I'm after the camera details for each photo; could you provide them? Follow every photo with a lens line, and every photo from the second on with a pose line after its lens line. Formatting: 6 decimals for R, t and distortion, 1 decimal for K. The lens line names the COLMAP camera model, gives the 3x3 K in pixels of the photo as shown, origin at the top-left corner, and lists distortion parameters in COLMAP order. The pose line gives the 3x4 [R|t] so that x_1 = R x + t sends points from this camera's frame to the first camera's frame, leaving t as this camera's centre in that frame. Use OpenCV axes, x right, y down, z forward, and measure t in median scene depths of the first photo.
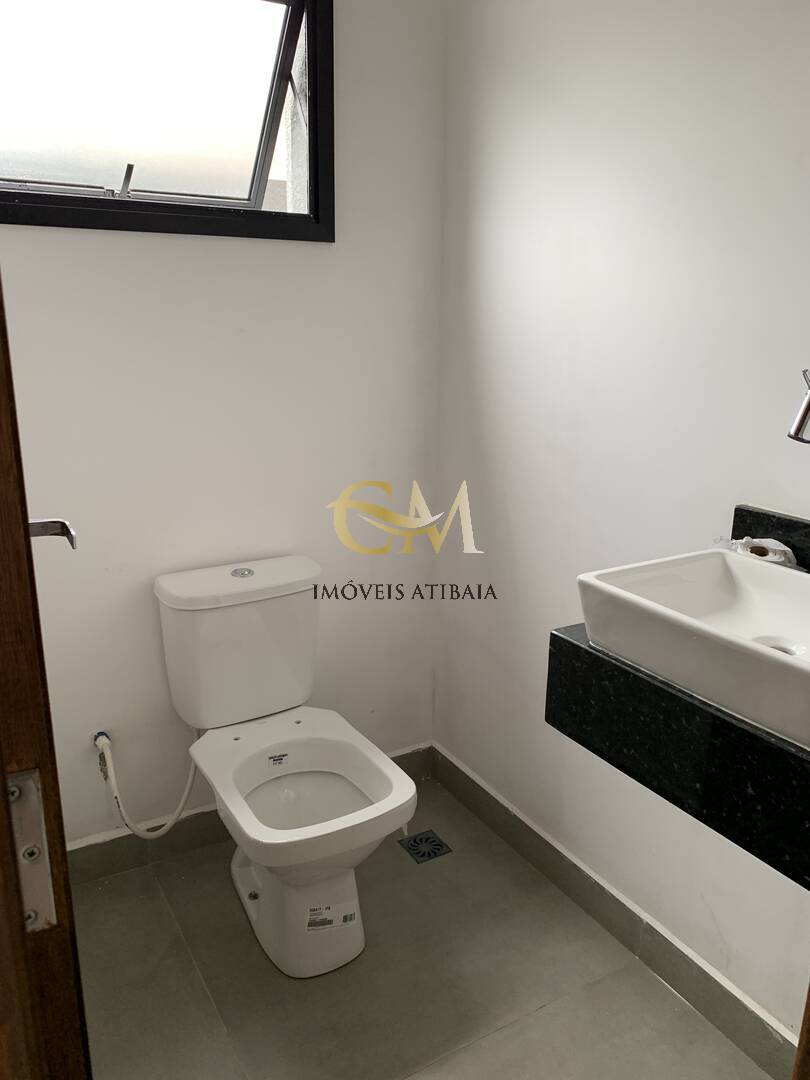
lens RADIAL K [[828.4, 0, 405.0], [0, 828.4, 540.0], [0, 0, 1]] dist [-0.003315, -0.009950]
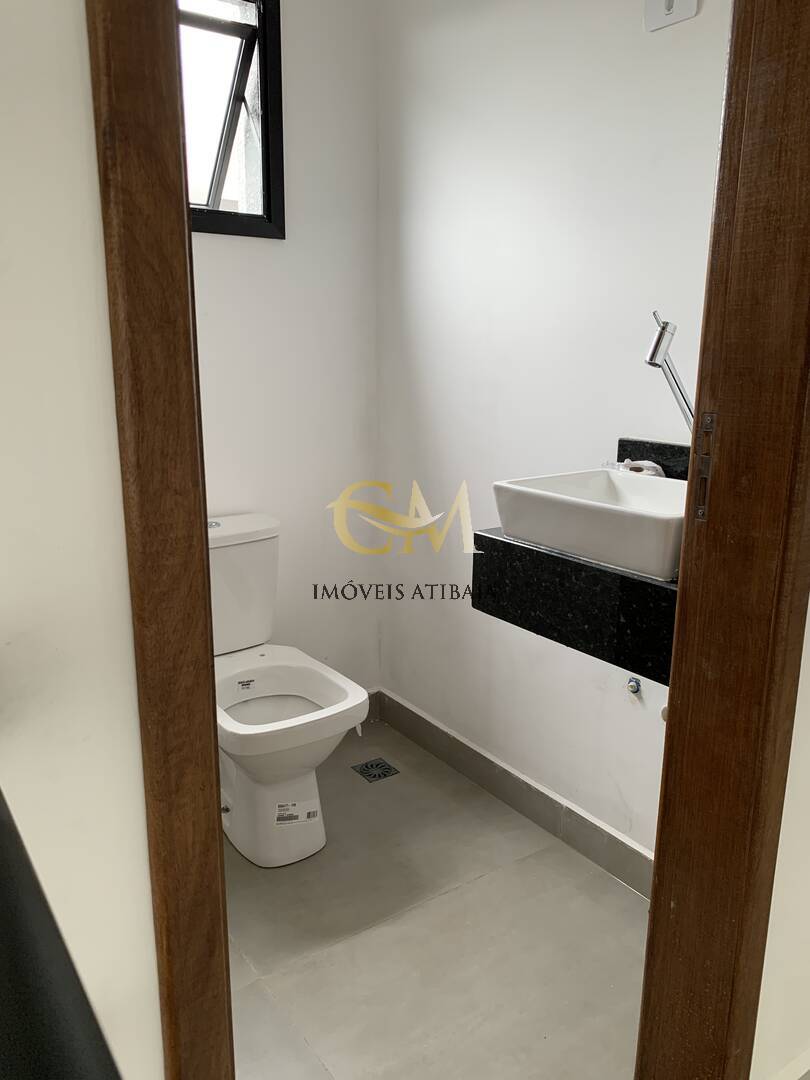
lens RADIAL K [[818.8, 0, 405.0], [0, 818.8, 540.0], [0, 0, 1]] dist [0.032837, -0.065982]
pose [[0.996939, -0.024410, 0.074270, -0.014400], [0.027020, 0.999045, -0.034333, 0.118172], [-0.073361, 0.036235, 0.996647, -0.165304]]
